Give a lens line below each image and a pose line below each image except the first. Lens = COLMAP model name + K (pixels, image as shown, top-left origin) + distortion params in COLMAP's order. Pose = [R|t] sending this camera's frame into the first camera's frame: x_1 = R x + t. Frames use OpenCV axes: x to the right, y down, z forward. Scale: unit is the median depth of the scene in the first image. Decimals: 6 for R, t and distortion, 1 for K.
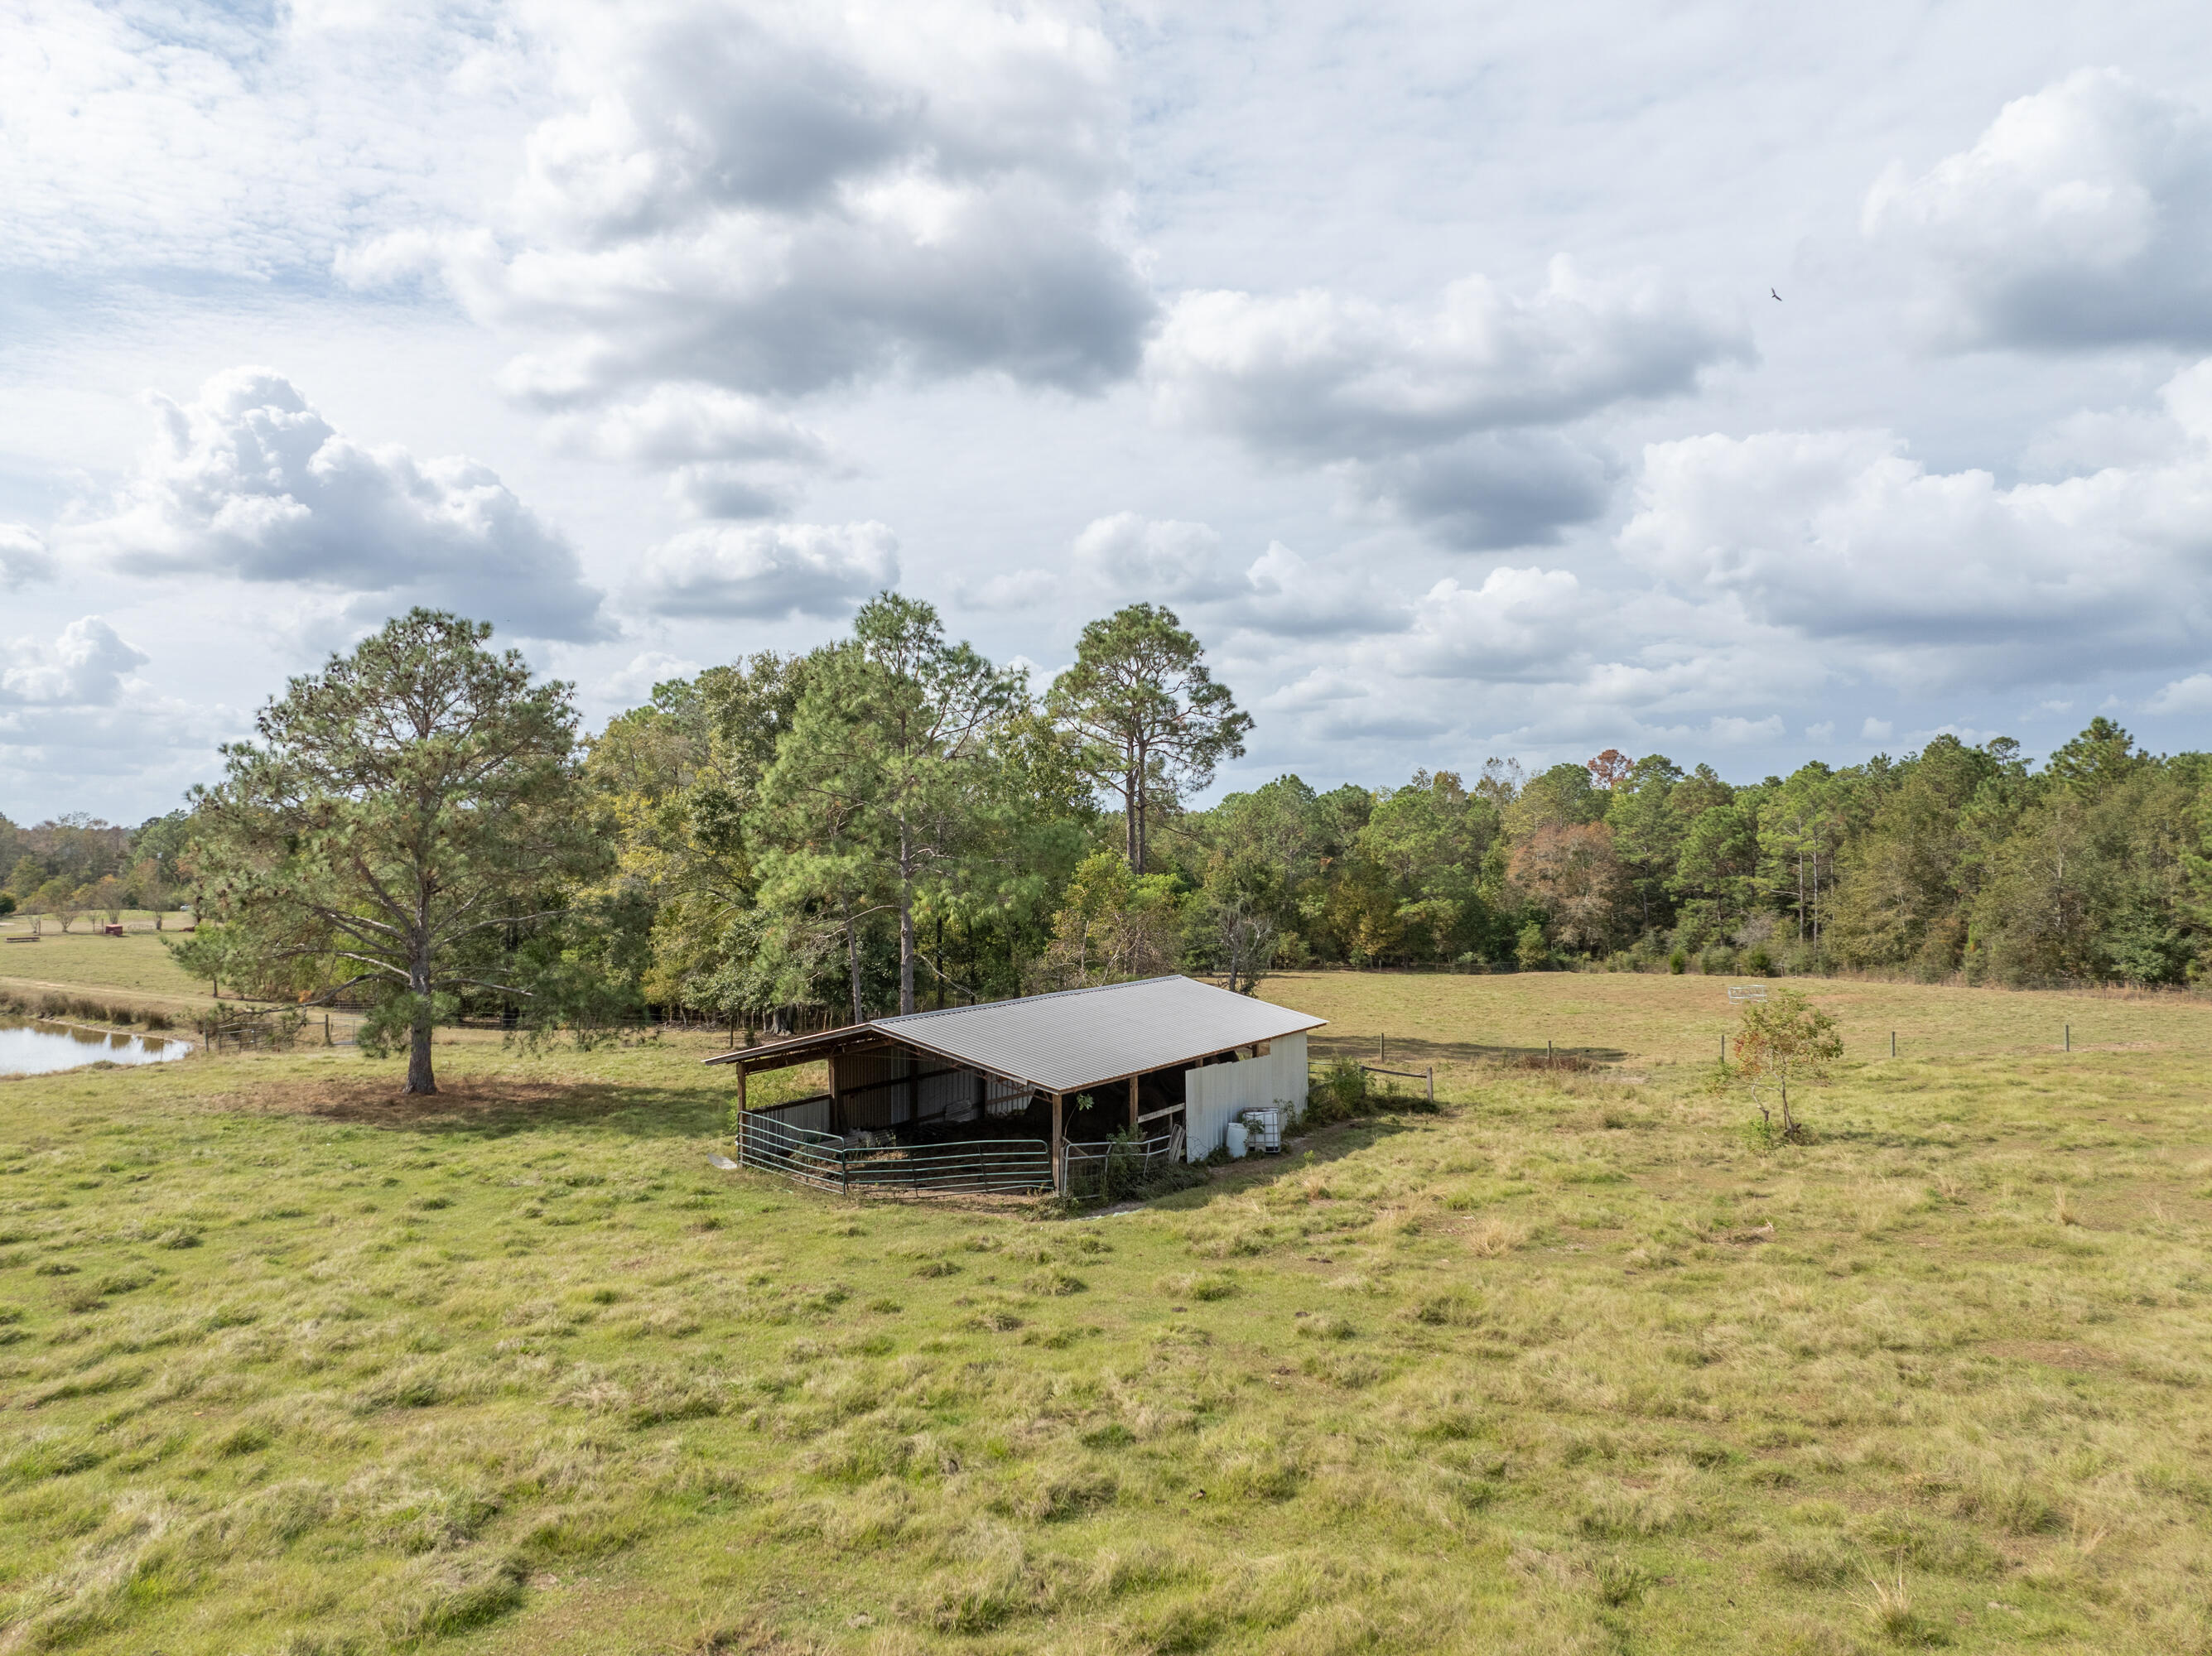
lens RADIAL K [[1580.5, 0, 1106.0], [0, 1580.5, 828.0], [0, 0, 1]] dist [-0.037393, 0.032137]
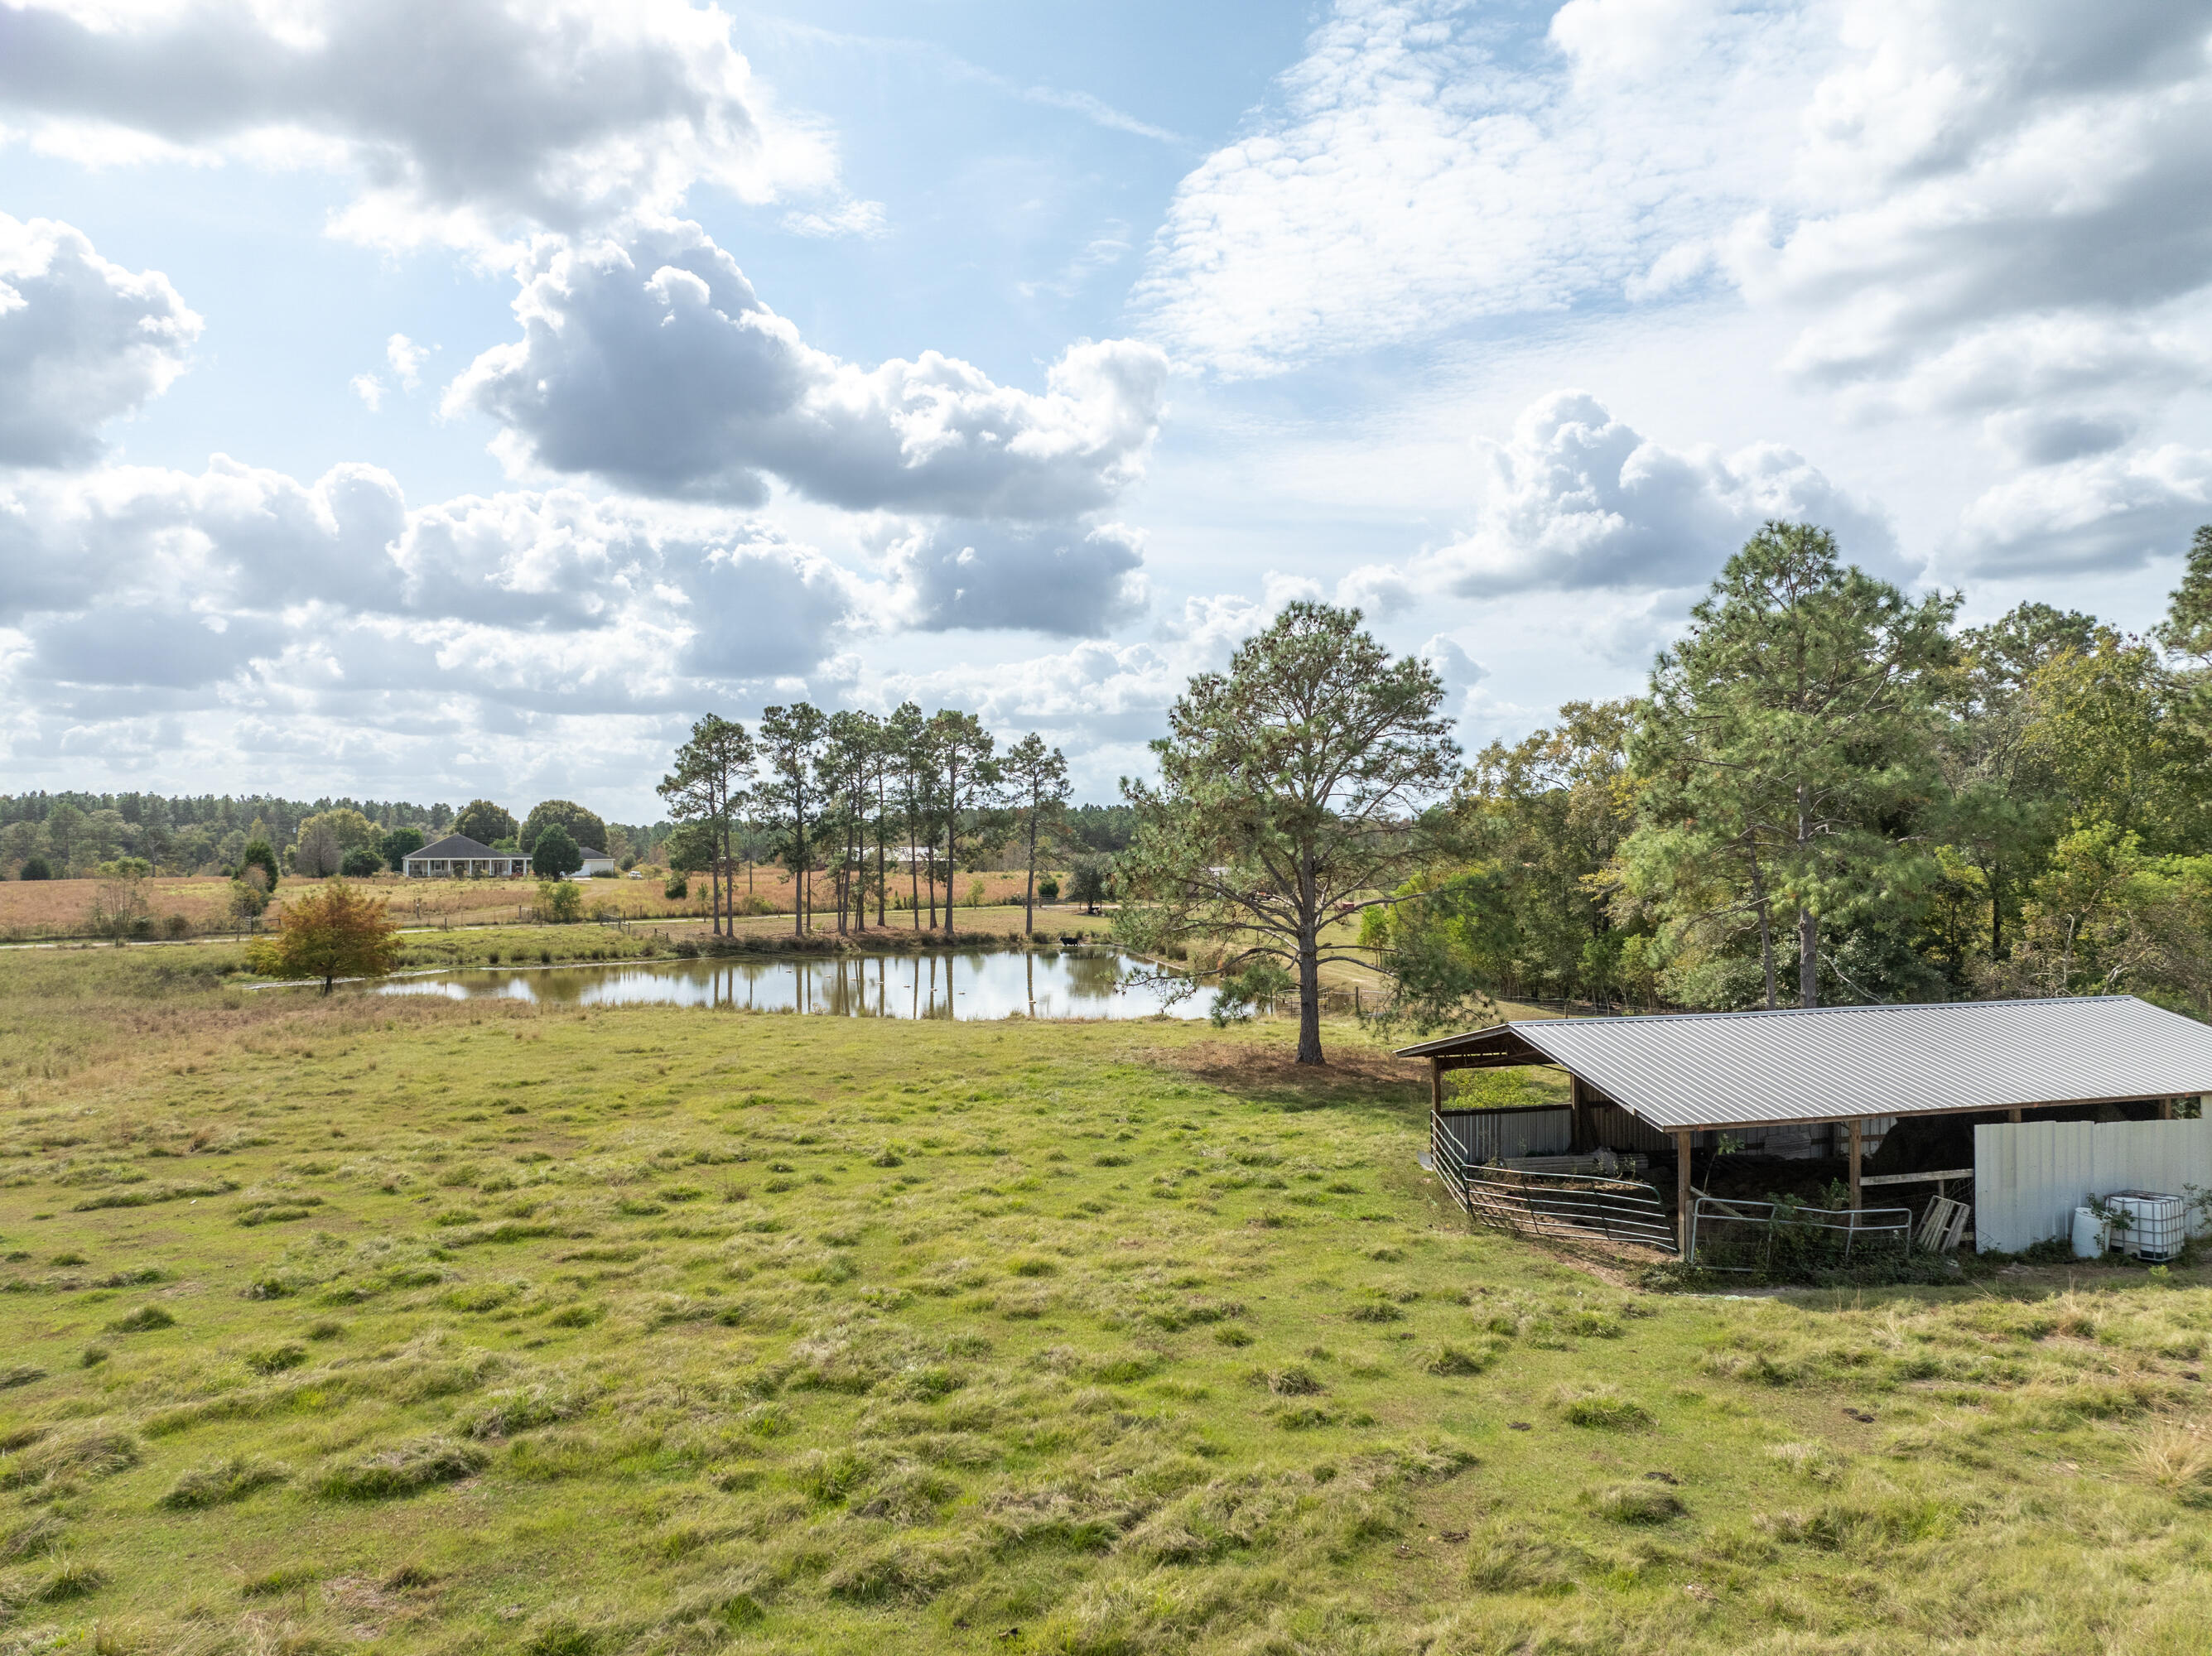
lens RADIAL K [[1578.7, 0, 1107.5], [0, 1578.7, 878.7], [0, 0, 1]] dist [-0.038860, -0.001324]
pose [[0.700405, 0.013394, -0.713620, 0.149590], [0.014283, 0.999361, 0.032776, 0.006777], [0.713602, -0.033149, 0.699766, 0.120461]]
